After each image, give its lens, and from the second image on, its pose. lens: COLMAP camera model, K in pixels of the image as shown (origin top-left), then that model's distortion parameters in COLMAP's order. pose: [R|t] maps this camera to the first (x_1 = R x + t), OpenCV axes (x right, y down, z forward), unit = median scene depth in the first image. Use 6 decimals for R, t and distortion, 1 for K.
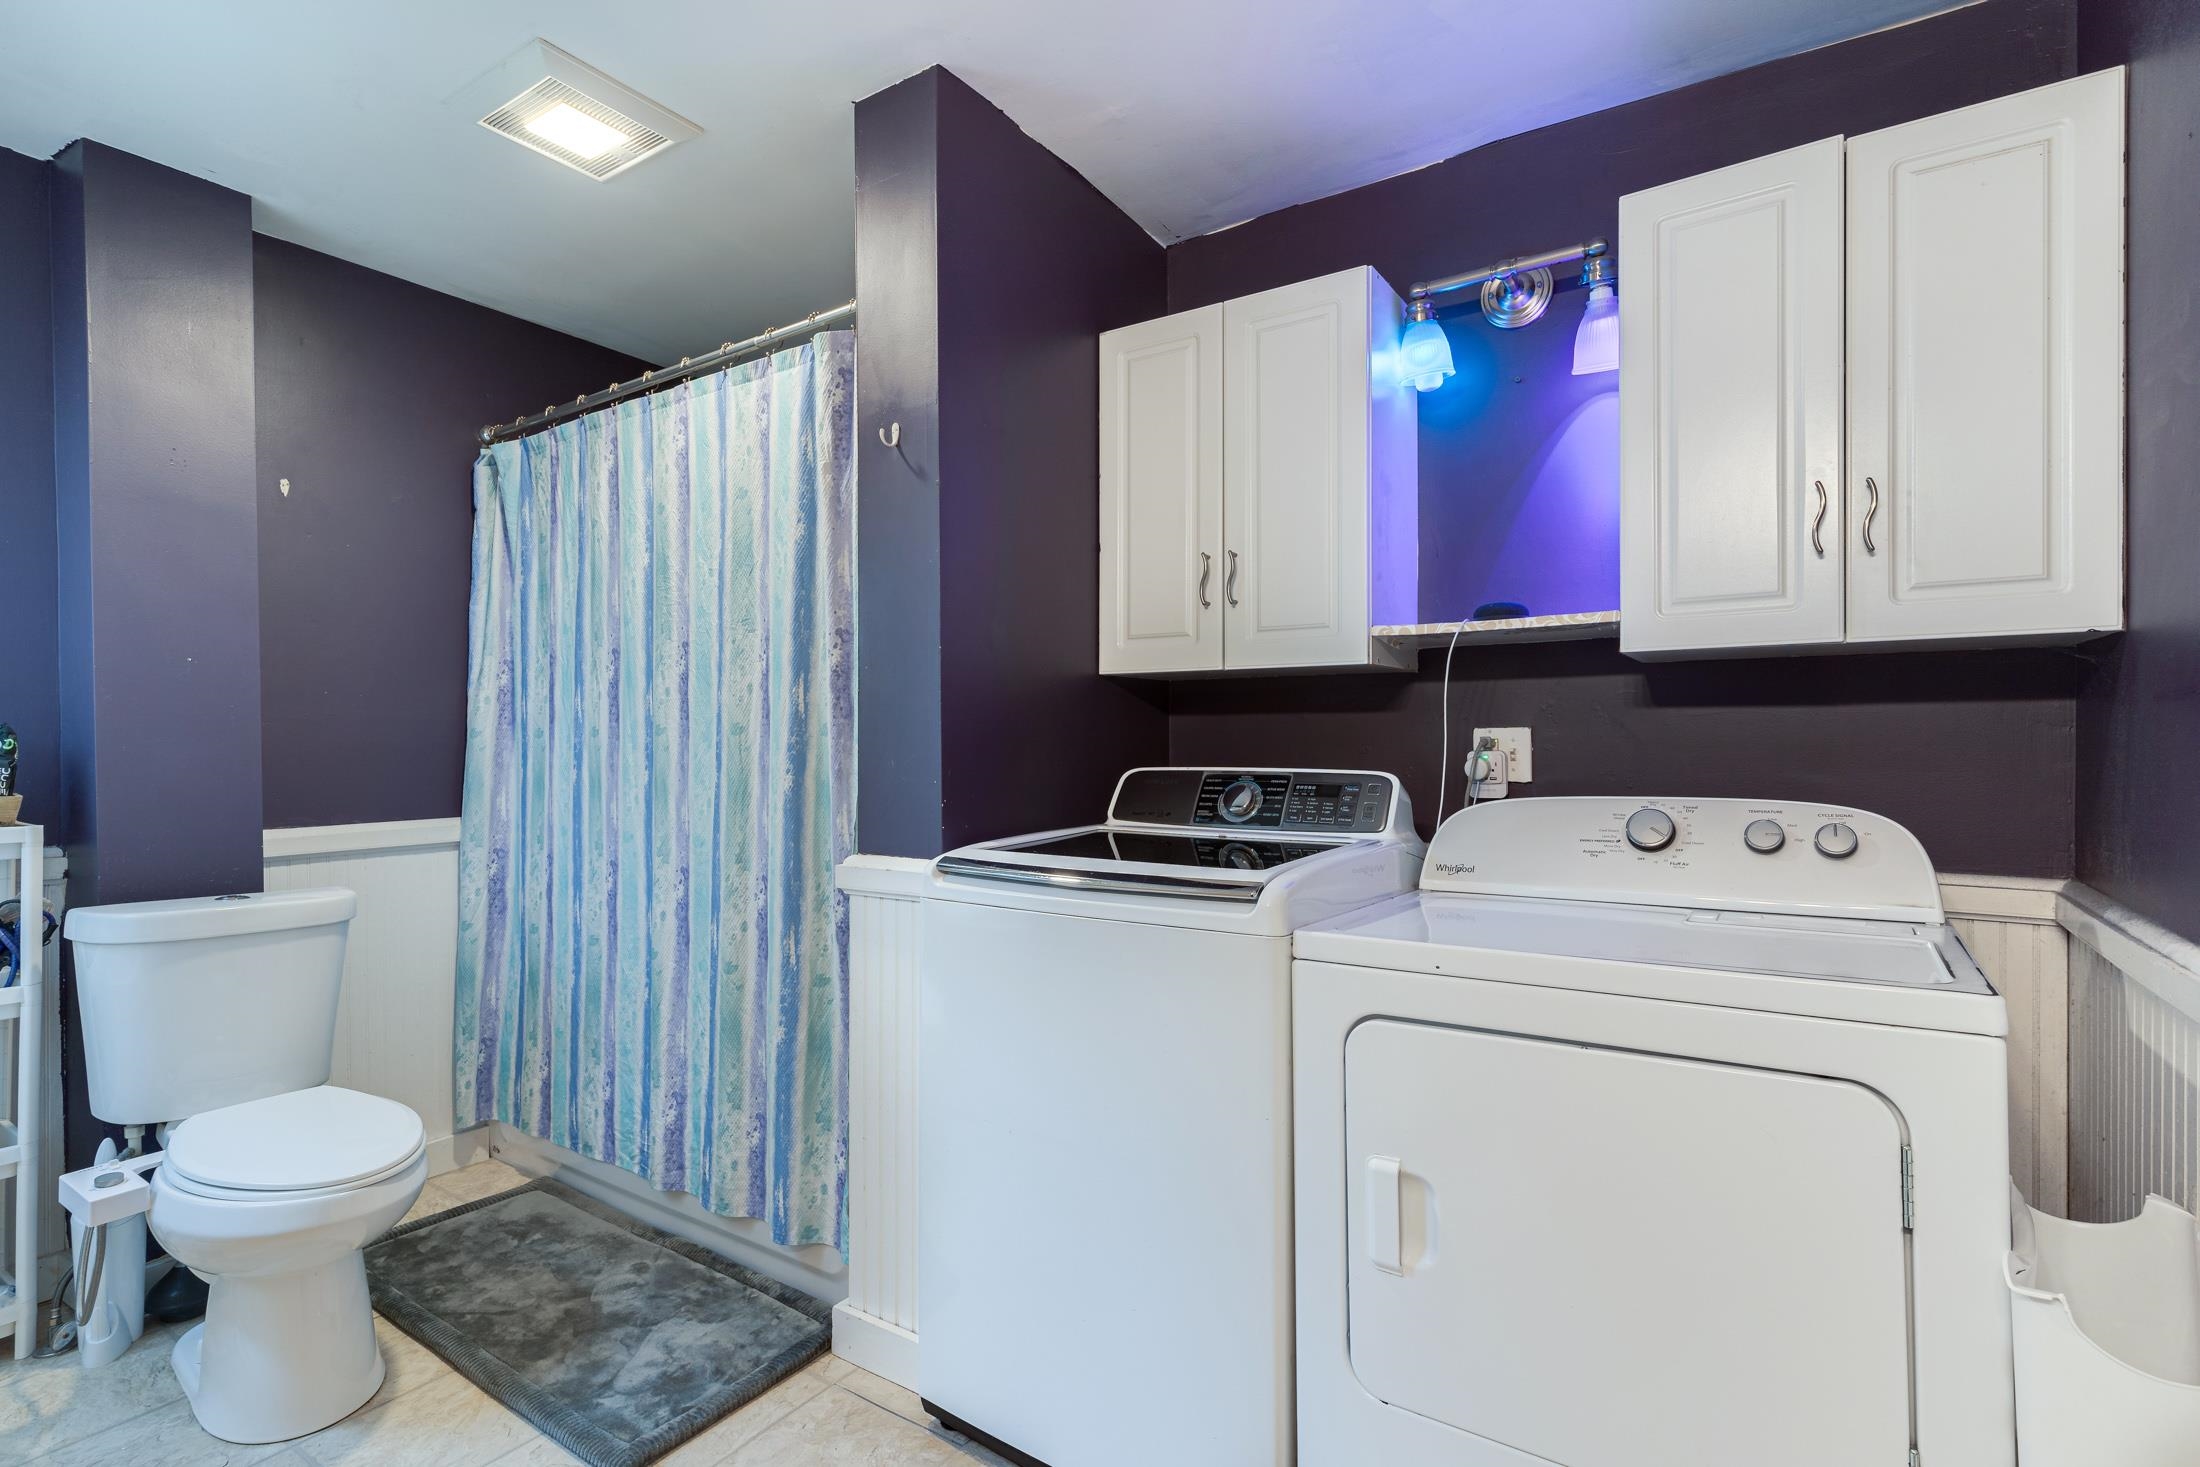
lens RADIAL K [[1050.8, 0, 1098.2], [0, 1050.8, 746.2], [0, 0, 1]] dist [0.002293, 0.000731]
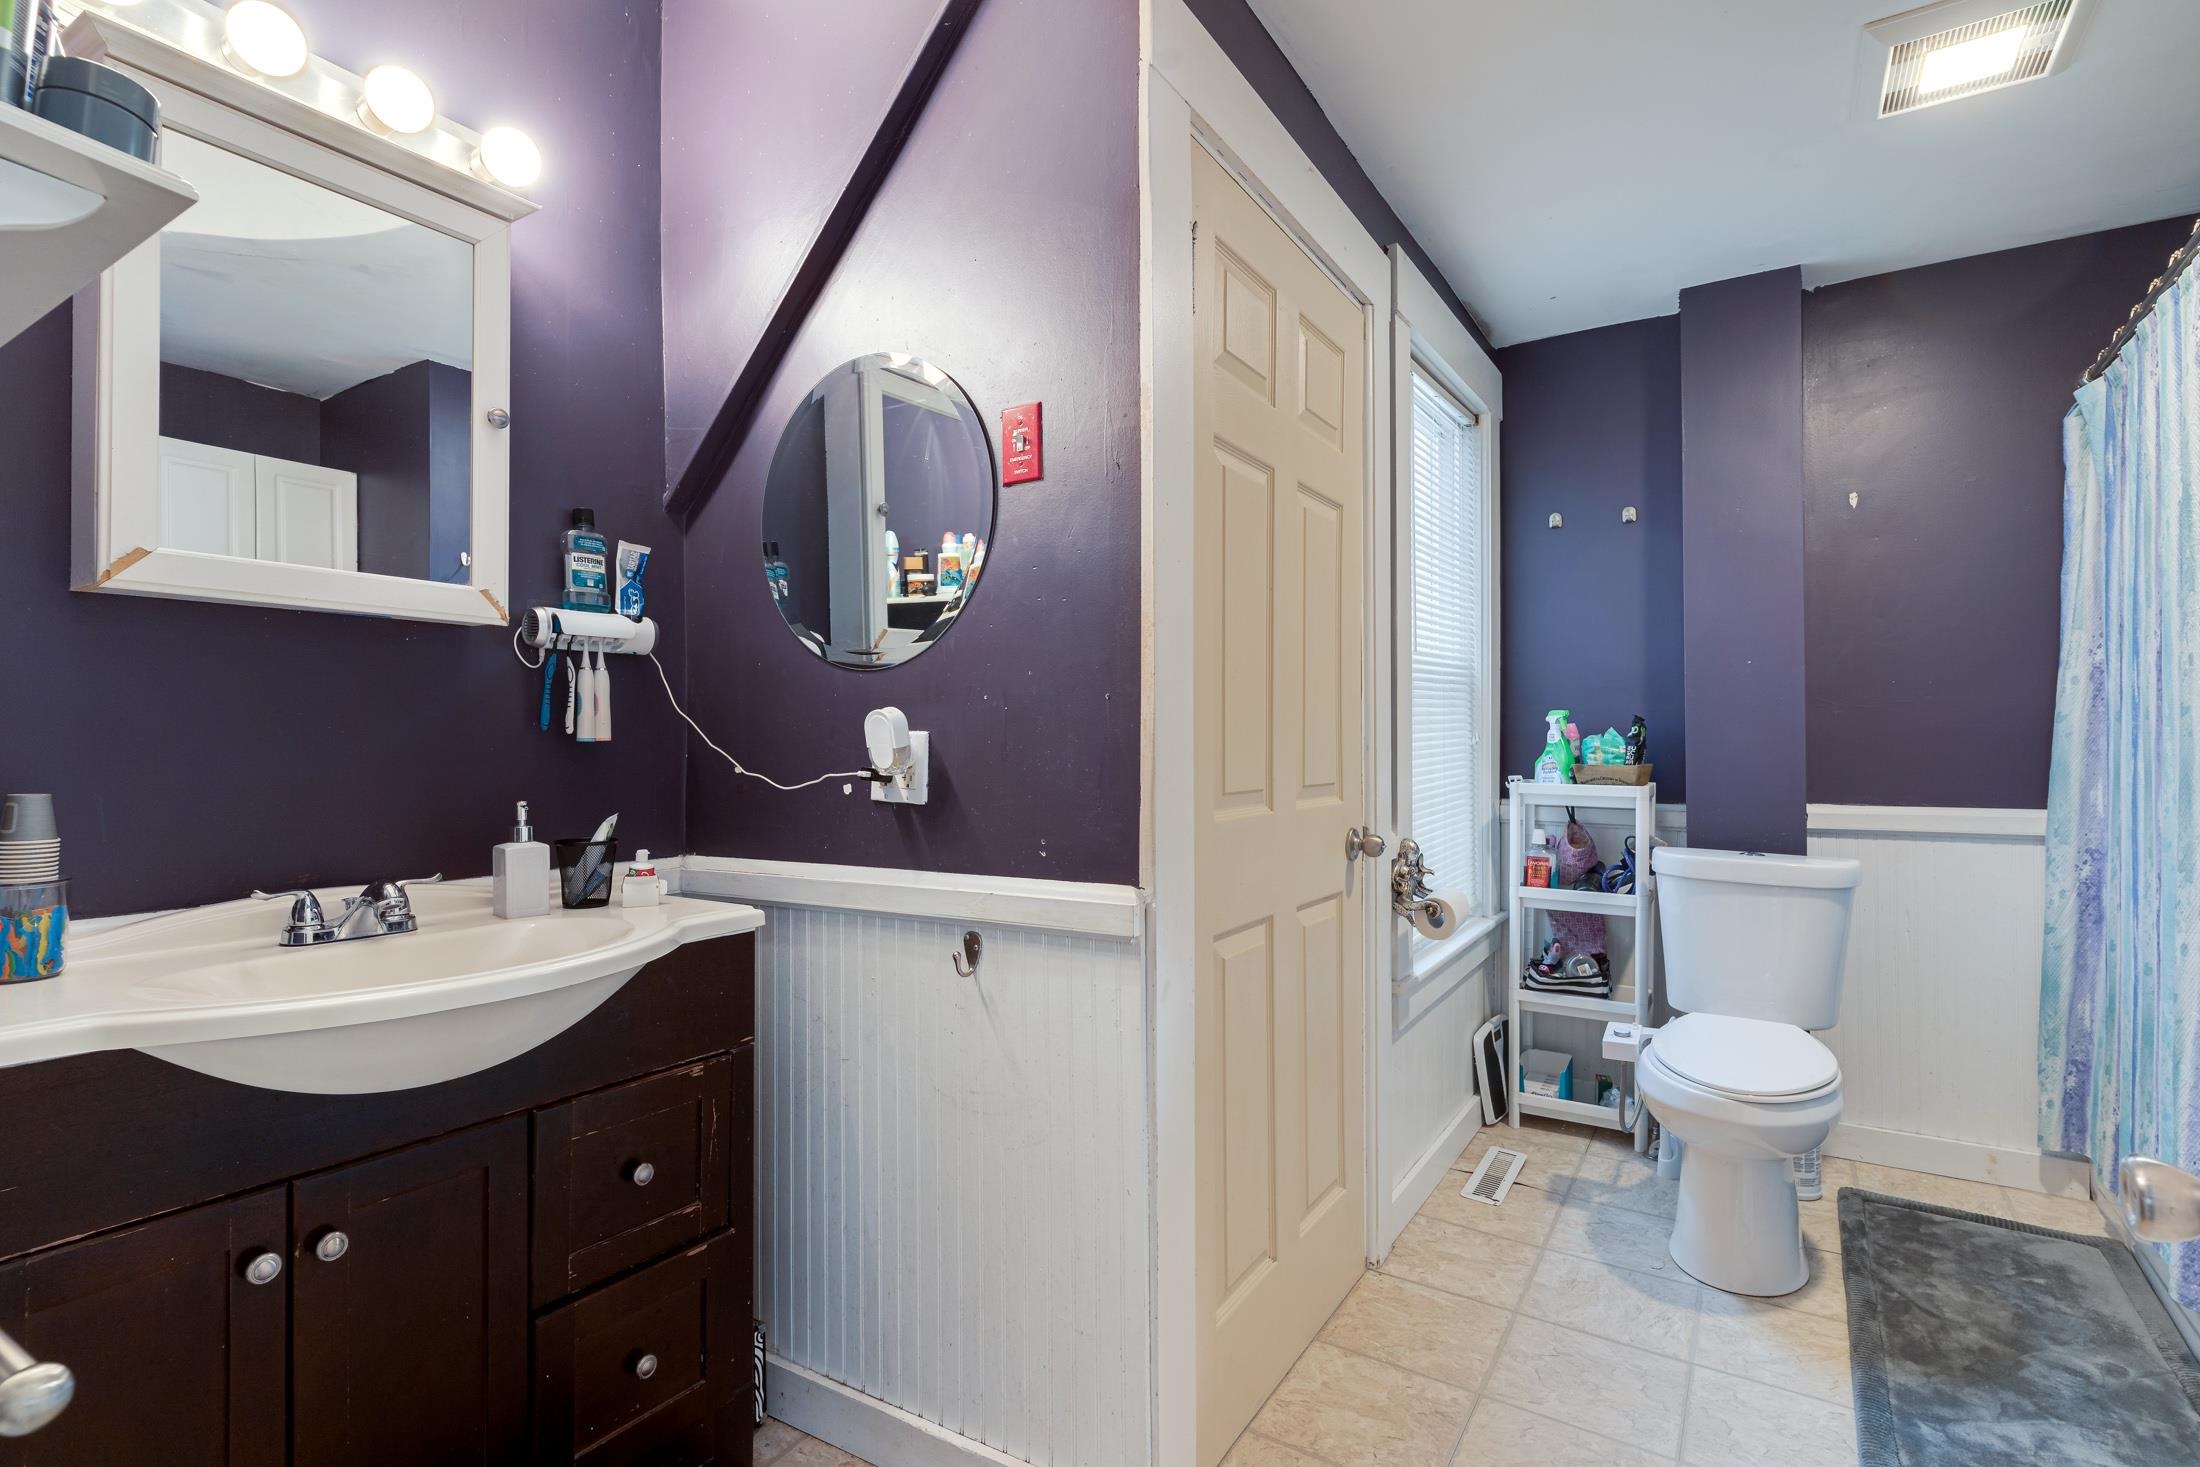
lens RADIAL K [[1050.8, 0, 1098.2], [0, 1050.8, 746.2], [0, 0, 1]] dist [0.002293, 0.000731]
pose [[0.019549, 0.010008, -0.999759, 0.355700], [-0.000519, 0.999950, 0.009999, 0.004395], [0.999809, 0.000323, 0.019554, 0.192753]]
